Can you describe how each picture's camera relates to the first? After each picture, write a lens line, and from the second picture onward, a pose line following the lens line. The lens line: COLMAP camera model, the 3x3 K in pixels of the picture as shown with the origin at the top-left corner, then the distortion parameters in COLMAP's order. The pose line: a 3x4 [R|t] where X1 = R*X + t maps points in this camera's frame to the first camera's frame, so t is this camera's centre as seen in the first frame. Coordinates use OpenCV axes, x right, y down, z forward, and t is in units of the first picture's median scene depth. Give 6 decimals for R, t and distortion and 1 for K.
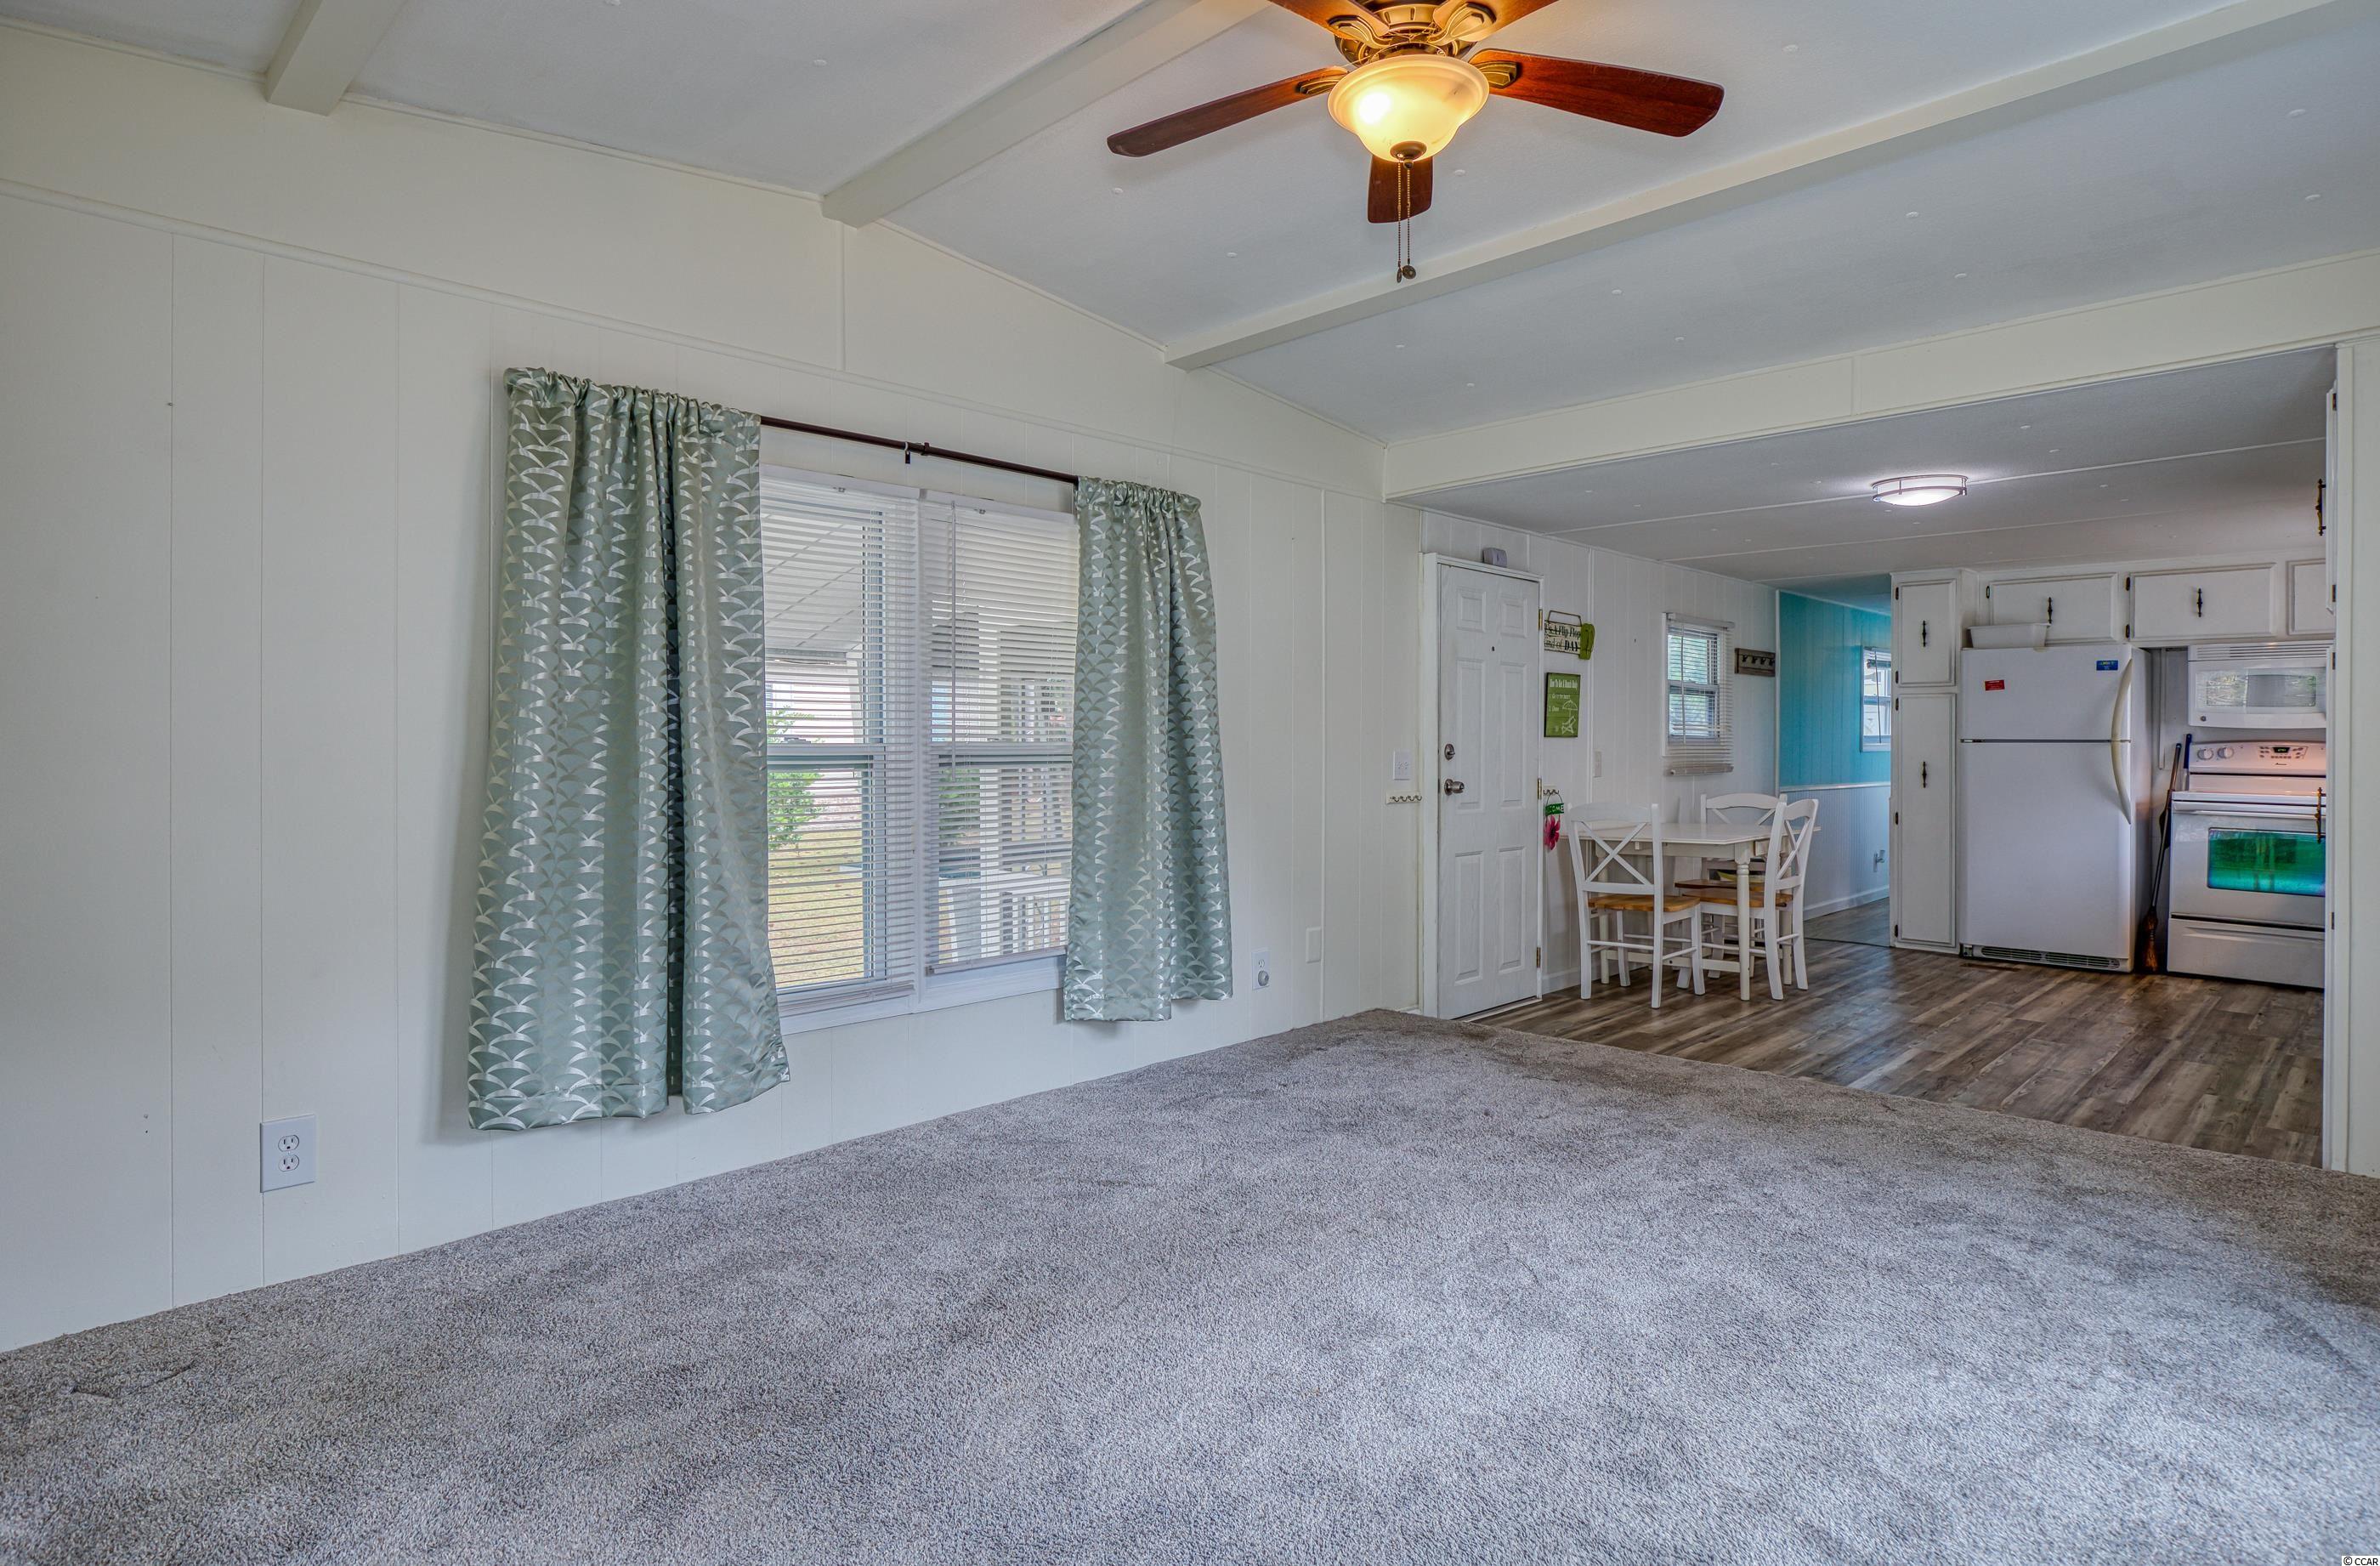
lens RADIAL K [[1237.0, 0, 1234.0], [0, 1237.0, 745.6], [0, 0, 1]] dist [-0.003531, -0.000549]
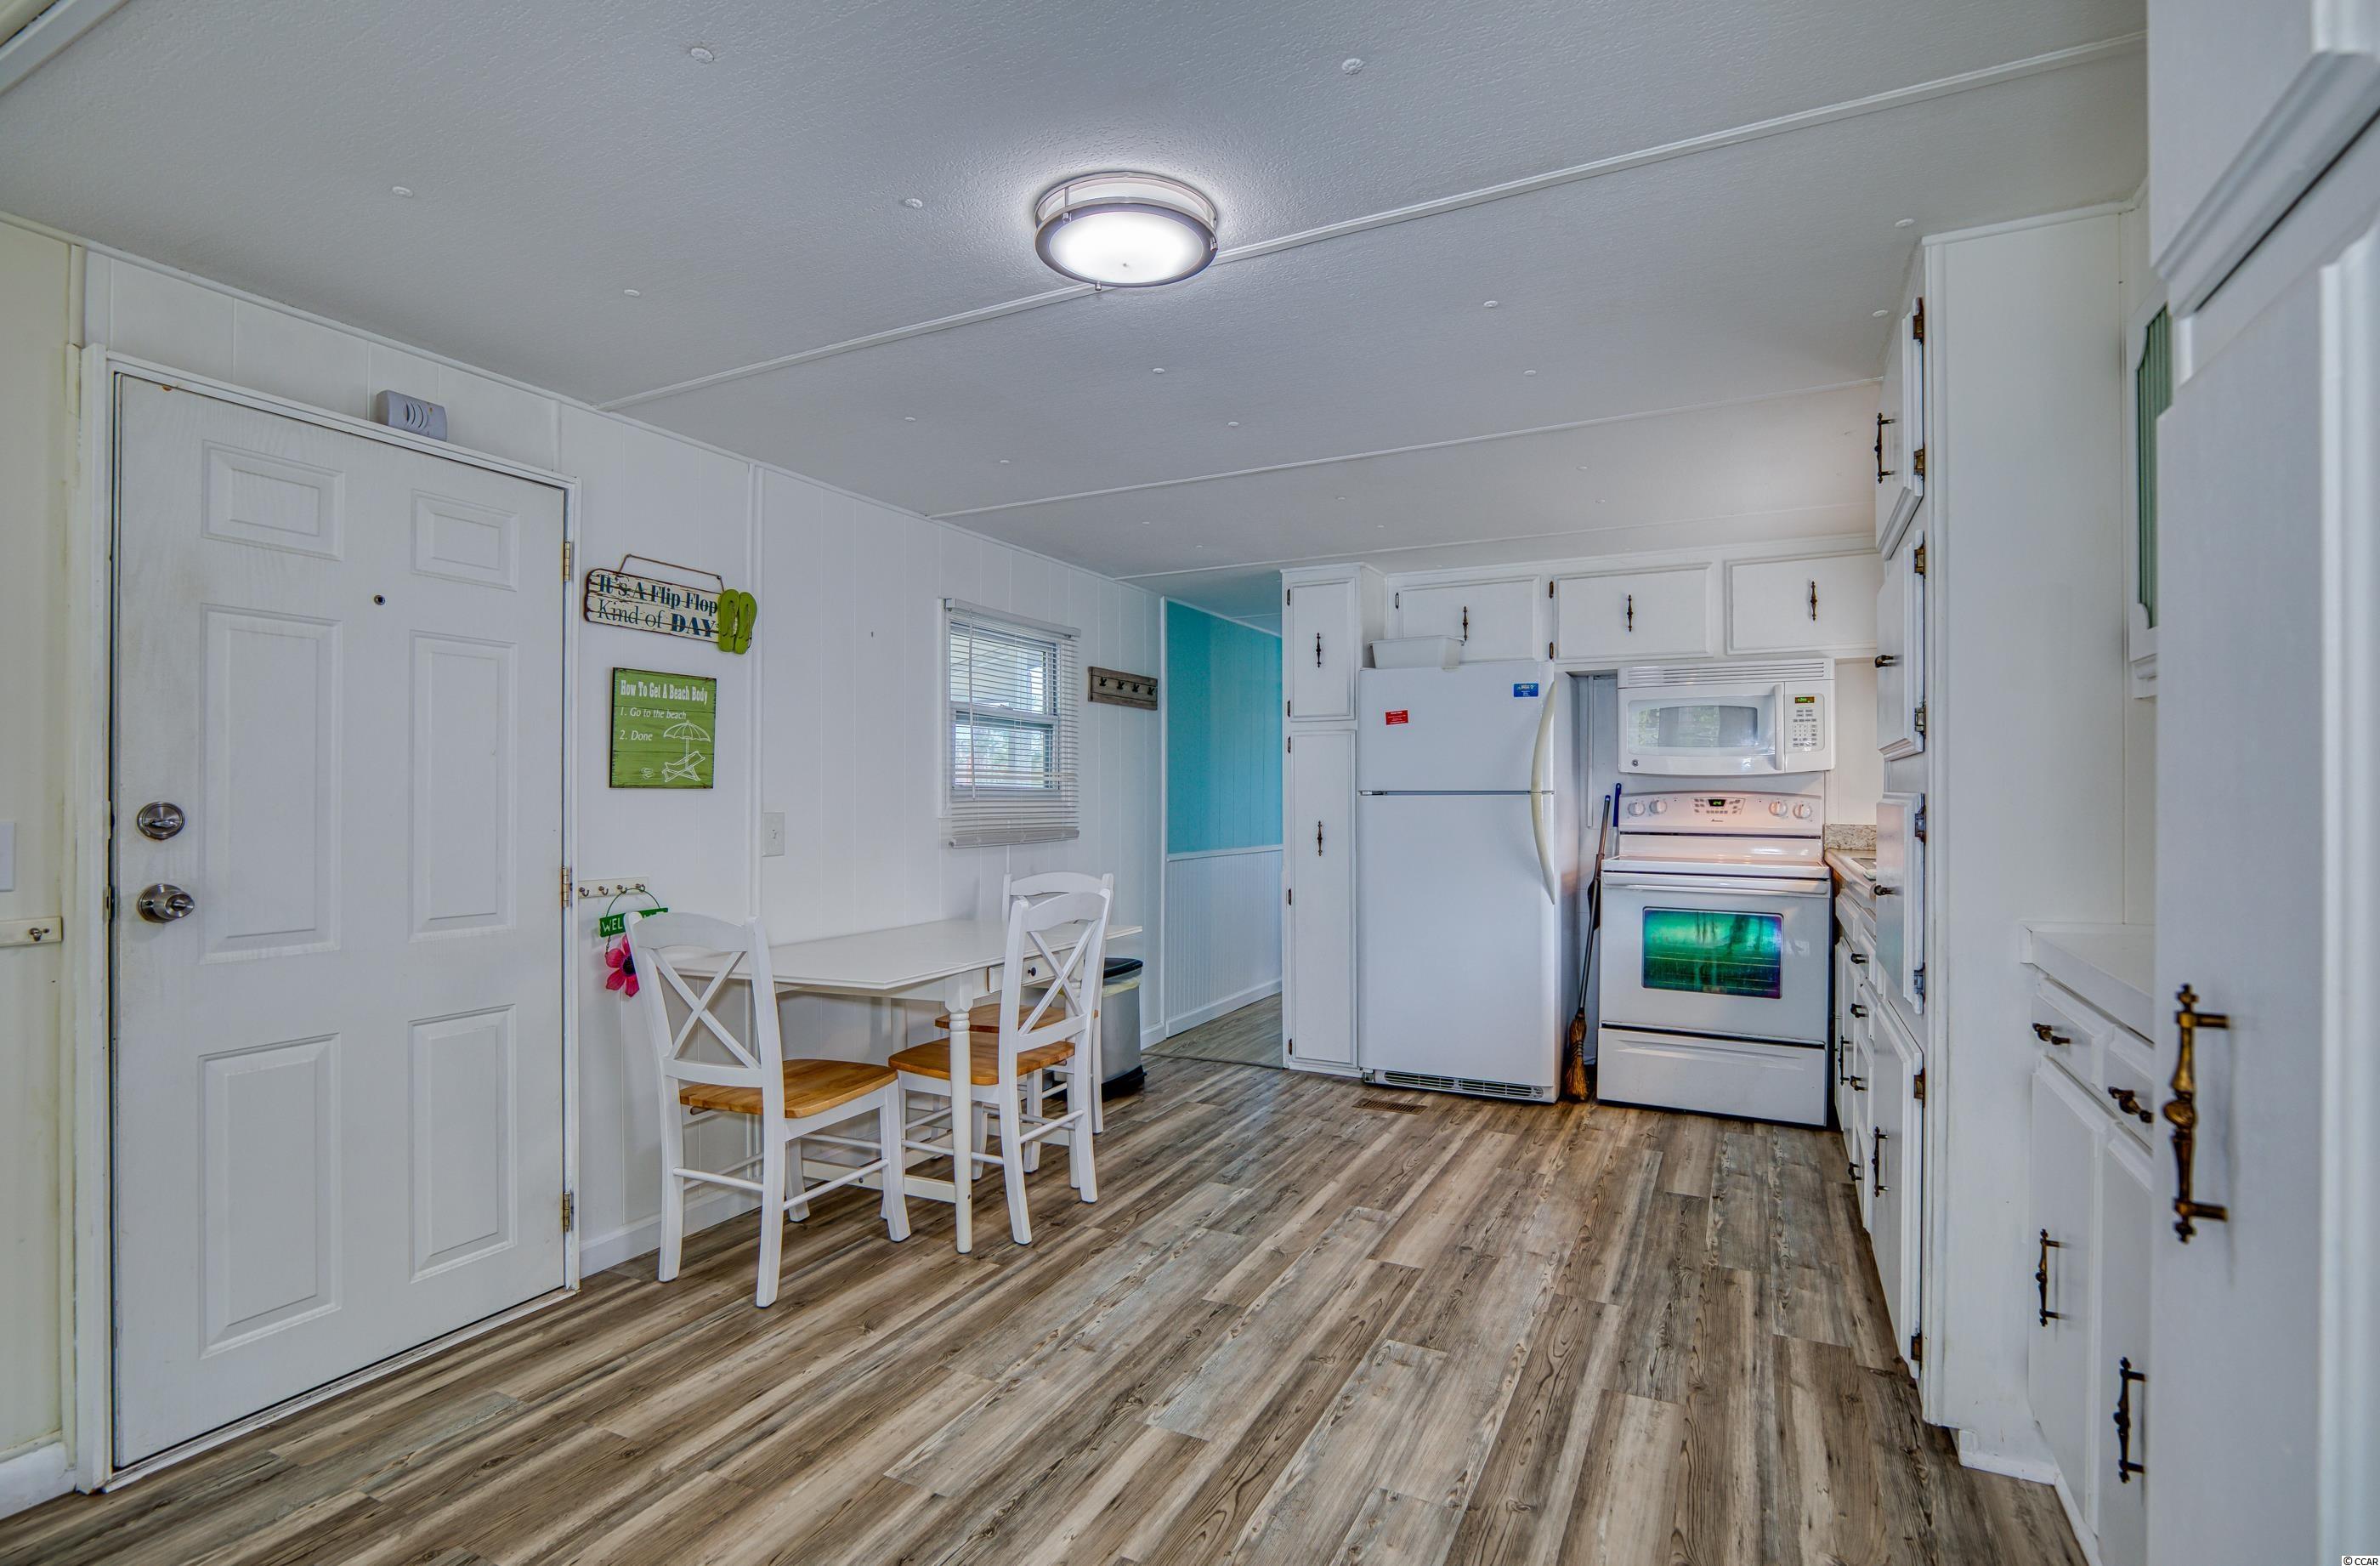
lens RADIAL K [[1091.0, 0, 1197.5], [0, 1091.0, 794.2], [0, 0, 1]] dist [-0.029222, 0.005490]
pose [[0.955830, -0.003638, 0.293898, 0.328493], [0.005542, 0.999969, -0.005649, -0.000032], [-0.293868, 0.007028, 0.955820, 0.436916]]
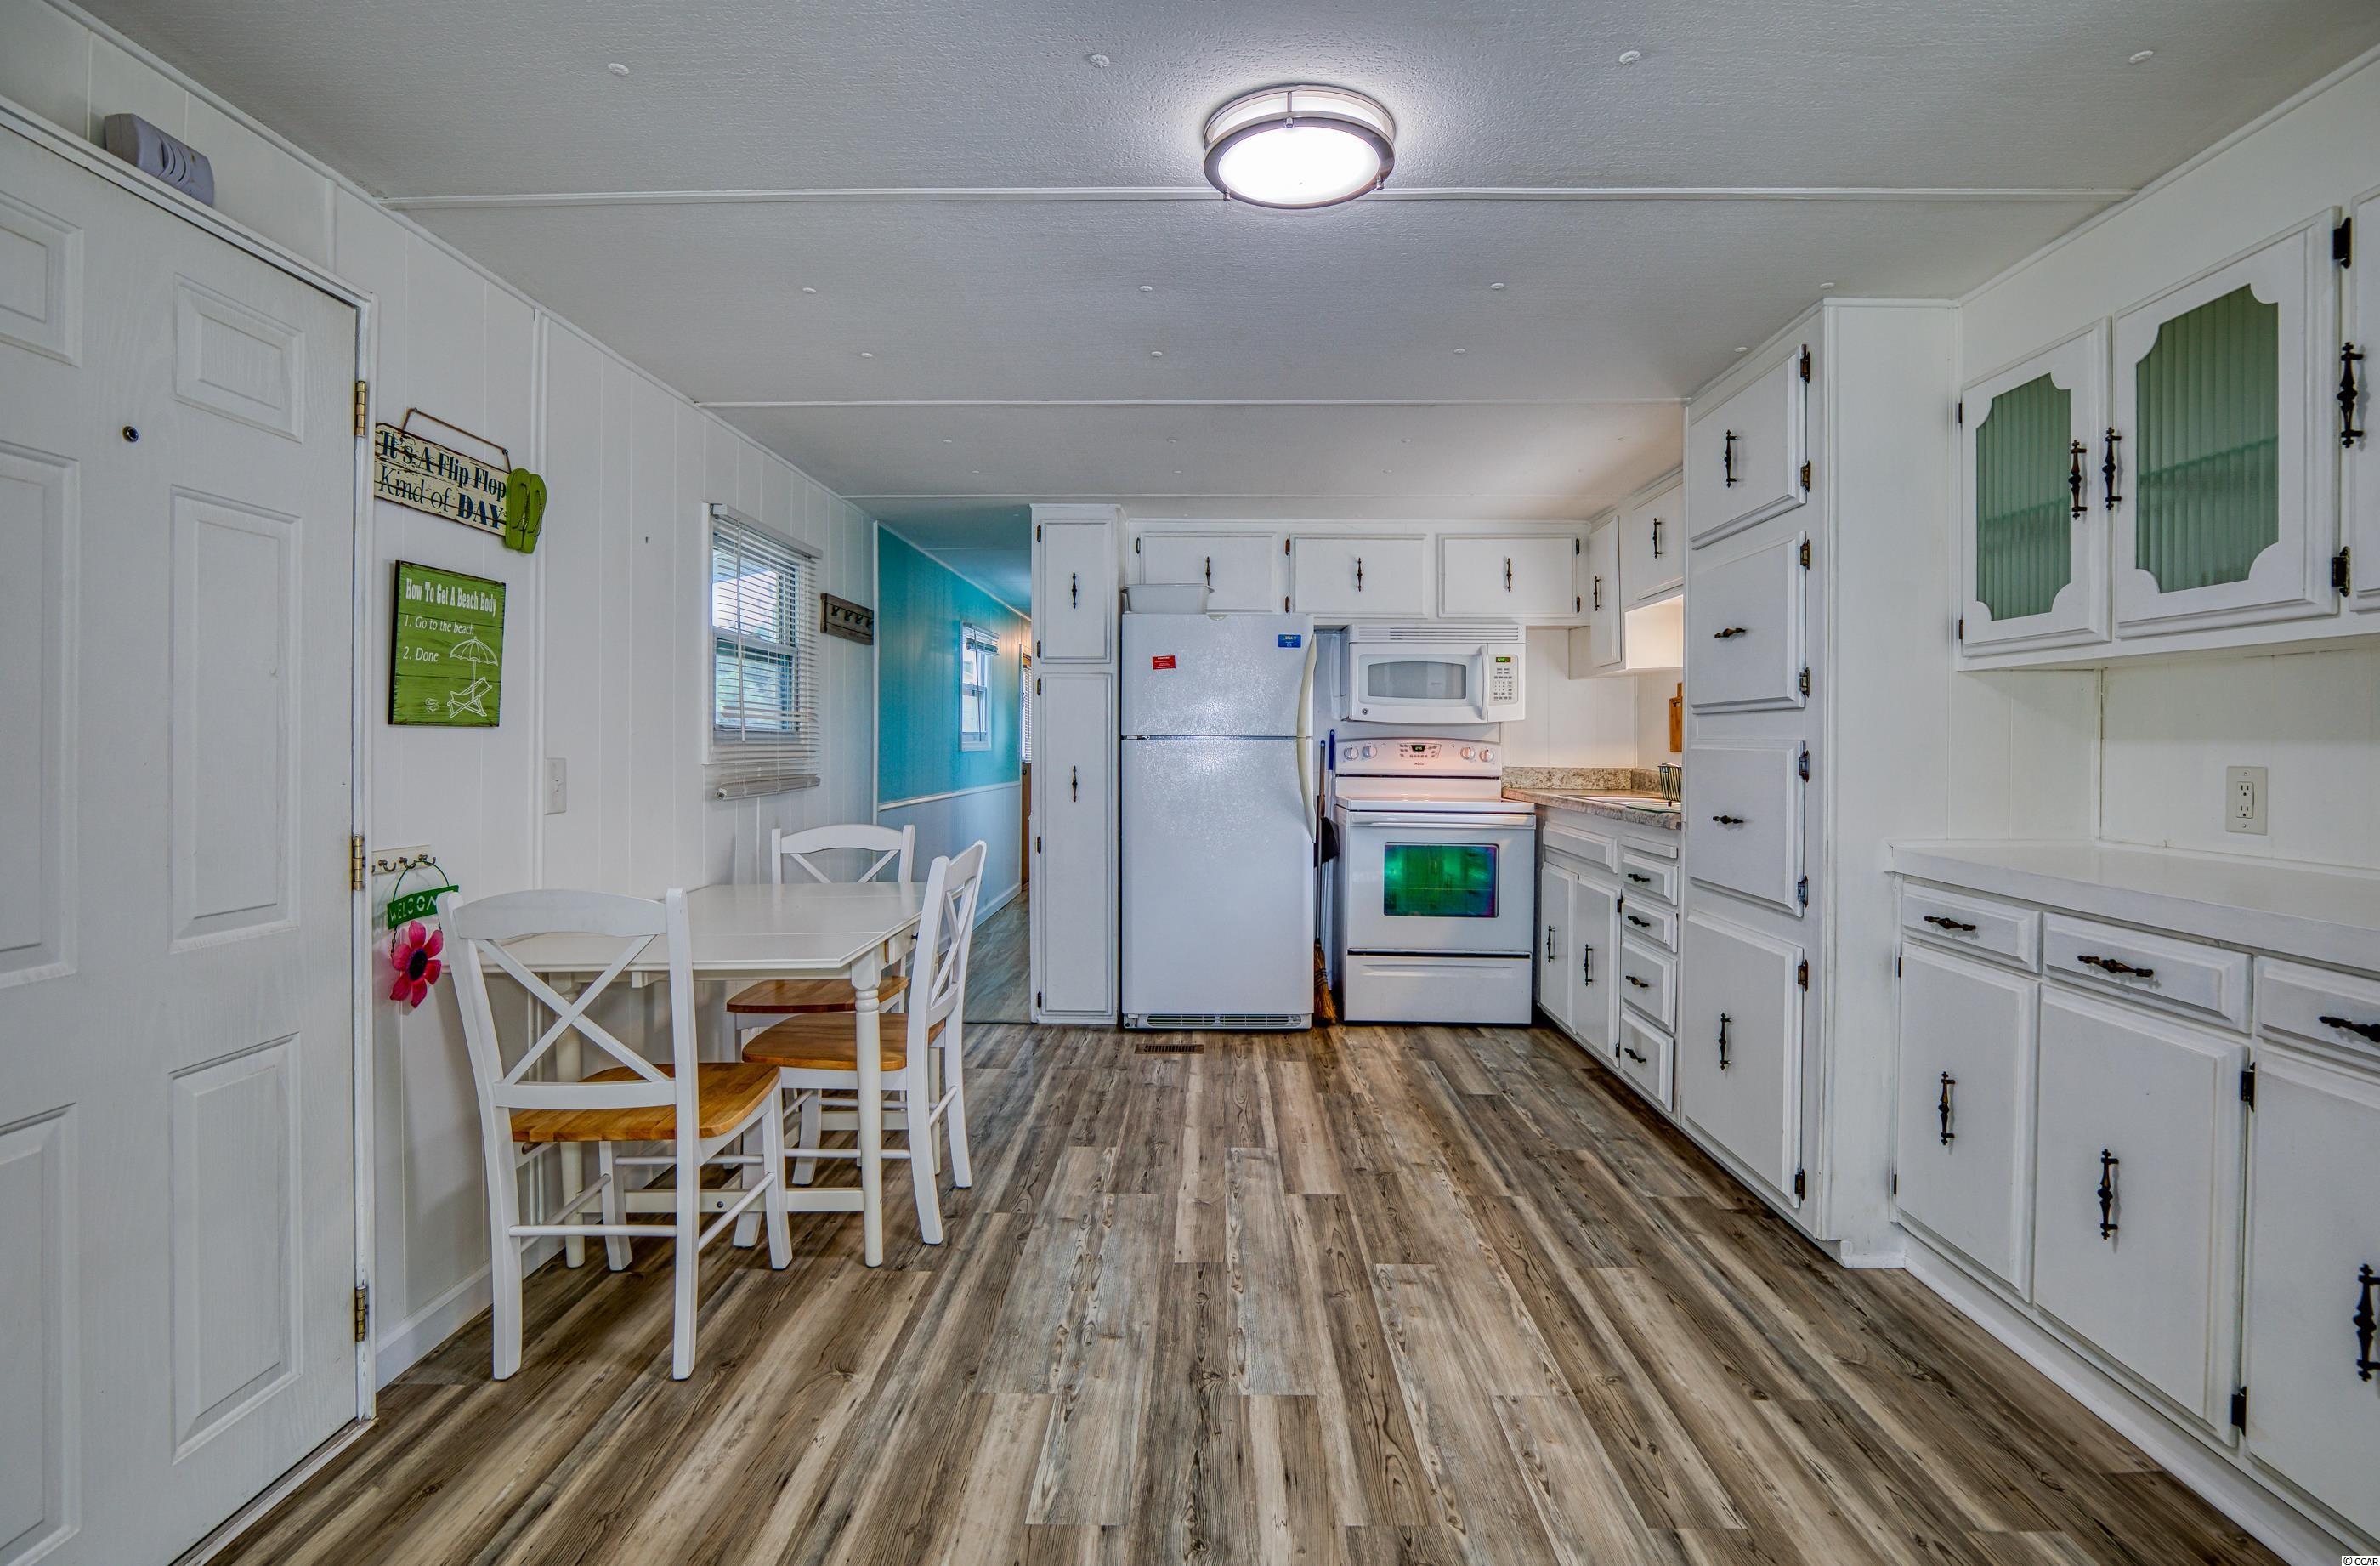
lens RADIAL K [[1105.3, 0, 1185.6], [0, 1105.3, 744.3], [0, 0, 1]] dist [-0.028303, 0.005040]
pose [[0.741296, -0.002123, 0.671175, 0.189663], [0.001898, 0.999998, 0.001066, -0.000486], [-0.671175, 0.000484, 0.741299, 0.527455]]
